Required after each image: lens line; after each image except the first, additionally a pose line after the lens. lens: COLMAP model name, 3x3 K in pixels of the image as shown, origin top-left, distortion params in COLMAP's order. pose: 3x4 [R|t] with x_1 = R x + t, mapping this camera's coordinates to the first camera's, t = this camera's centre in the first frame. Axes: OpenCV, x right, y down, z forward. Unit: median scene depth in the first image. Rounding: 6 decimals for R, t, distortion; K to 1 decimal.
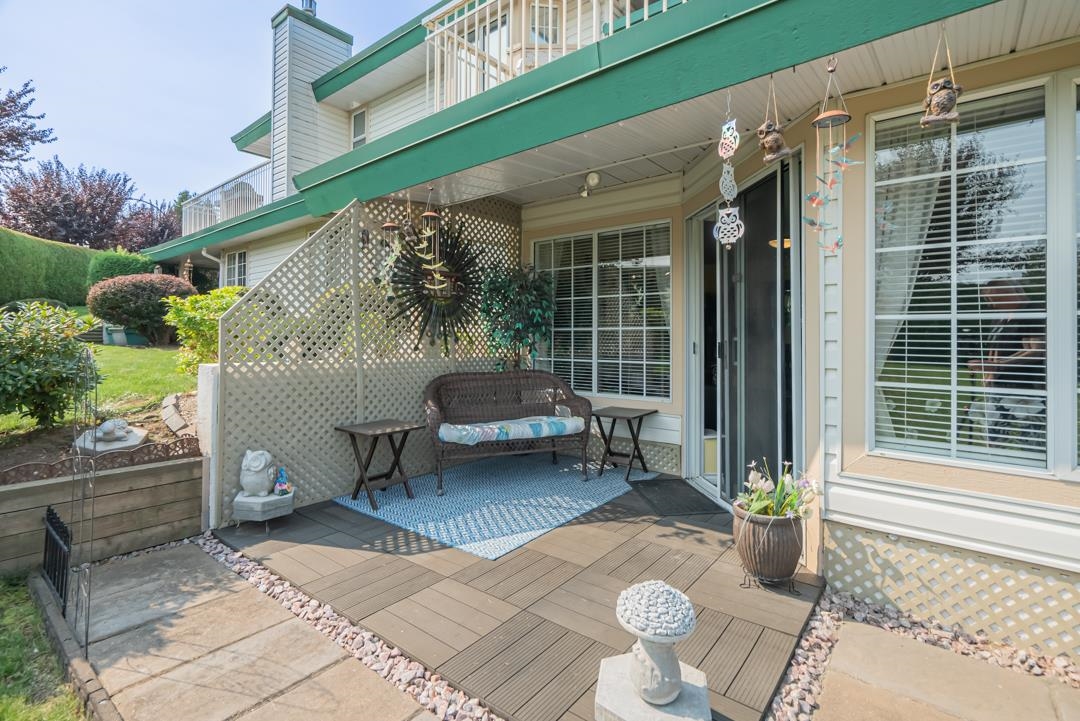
lens RADIAL K [[511.4, 0, 534.5], [0, 511.4, 354.2], [0, 0, 1]] dist [-0.004925, 0.003645]
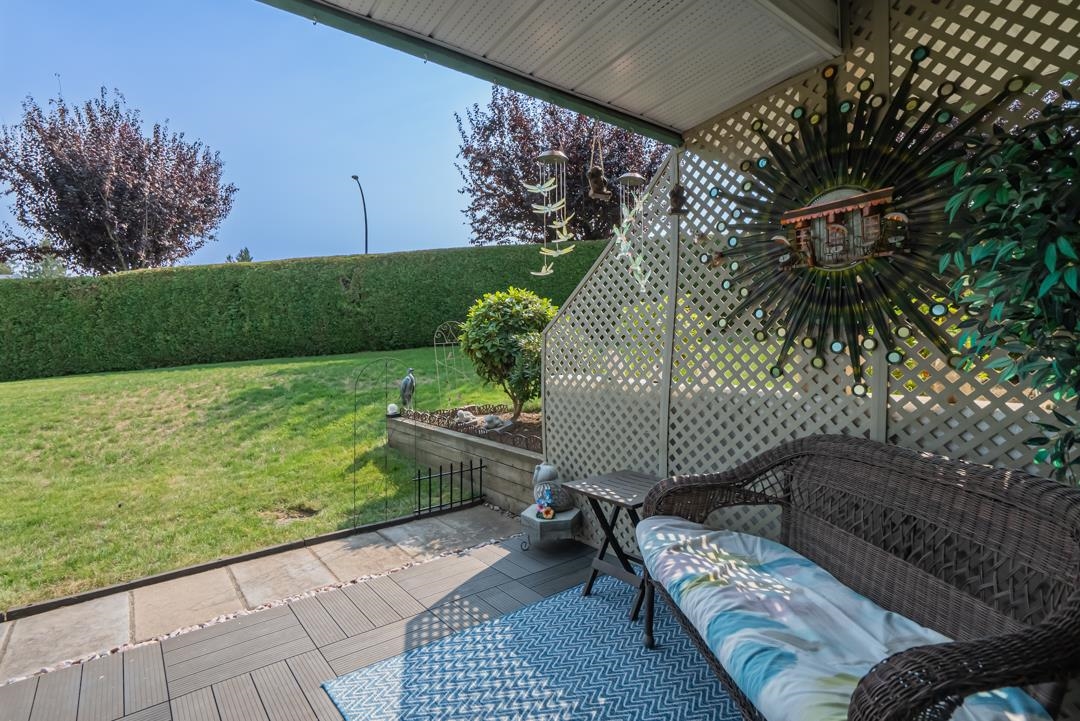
lens RADIAL K [[511.4, 0, 536.6], [0, 511.4, 351.2], [0, 0, 1]] dist [-0.004925, 0.003645]
pose [[-0.216623, 0.015705, -0.976129, 0.551799], [-0.008664, 0.999800, 0.018009, -0.068174], [0.976217, 0.012359, -0.216443, 1.498842]]
